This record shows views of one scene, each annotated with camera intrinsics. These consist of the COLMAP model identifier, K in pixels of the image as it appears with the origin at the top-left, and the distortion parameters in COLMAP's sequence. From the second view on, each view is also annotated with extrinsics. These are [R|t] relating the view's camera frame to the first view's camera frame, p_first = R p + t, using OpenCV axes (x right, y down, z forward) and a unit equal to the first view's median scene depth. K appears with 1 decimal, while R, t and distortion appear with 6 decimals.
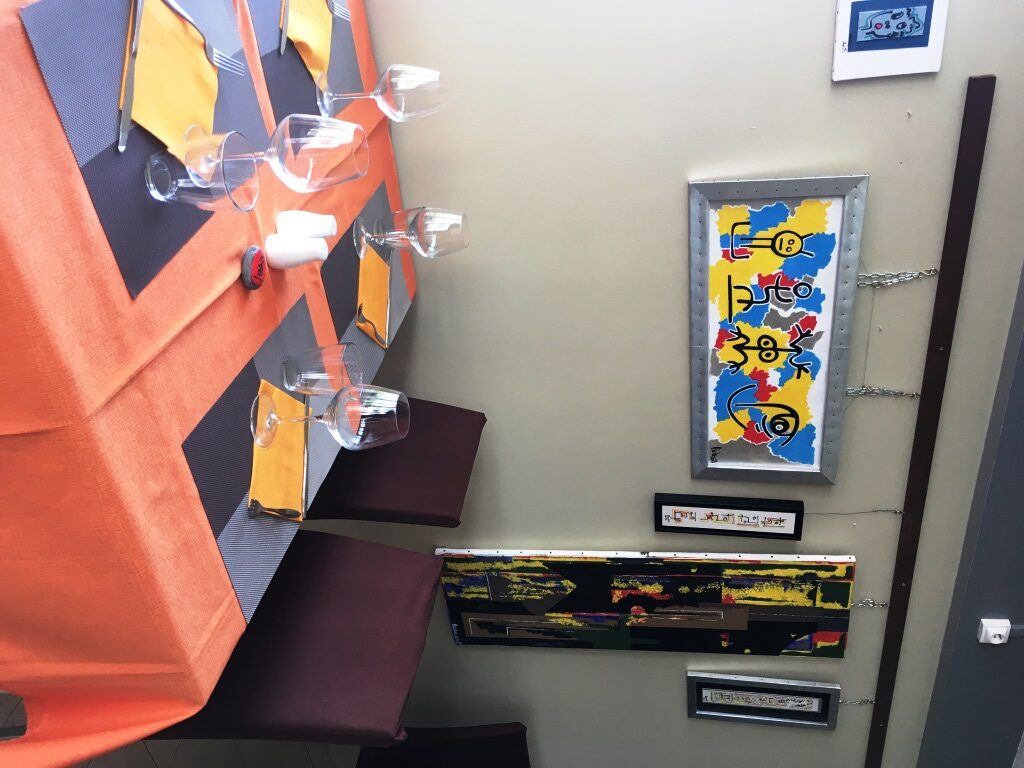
lens RADIAL K [[872.6, 0, 510.5], [0, 872.6, 385.6], [0, 0, 1]] dist [0.020855, -0.002648]
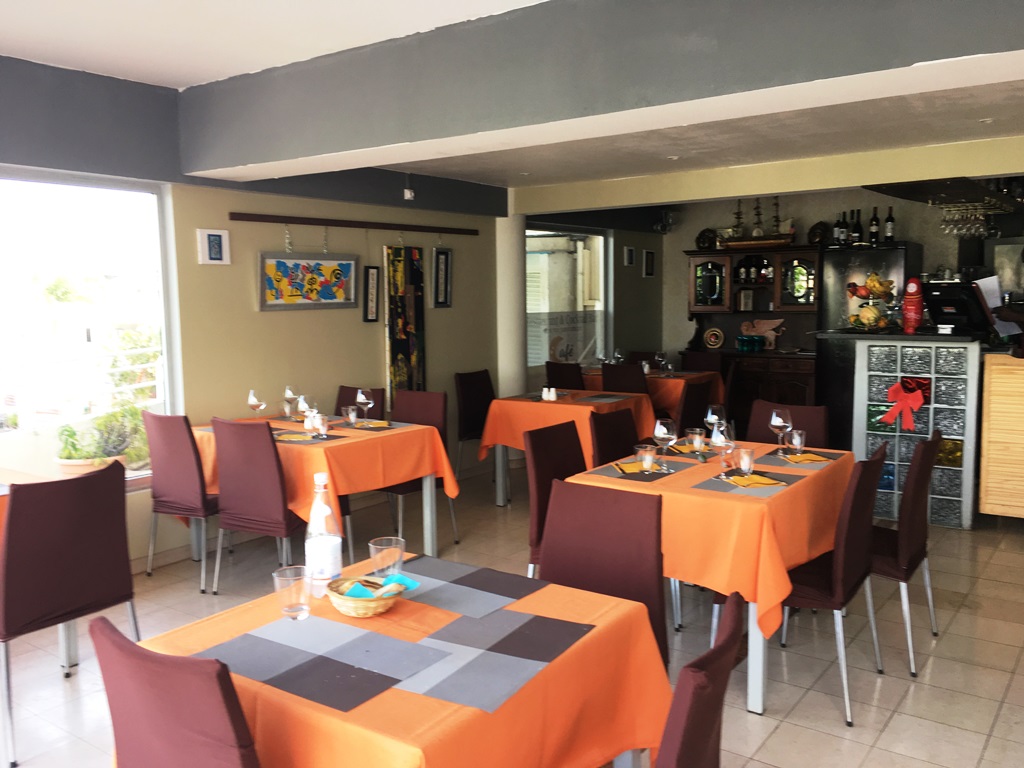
lens RADIAL K [[872.6, 0, 512.8], [0, 872.6, 384.4], [0, 0, 1]] dist [0.020855, -0.002648]
pose [[-0.059854, -0.995779, 0.069583, -0.219764], [0.932307, -0.030859, 0.360349, -0.395027], [-0.356680, 0.086441, 0.930219, -1.511359]]
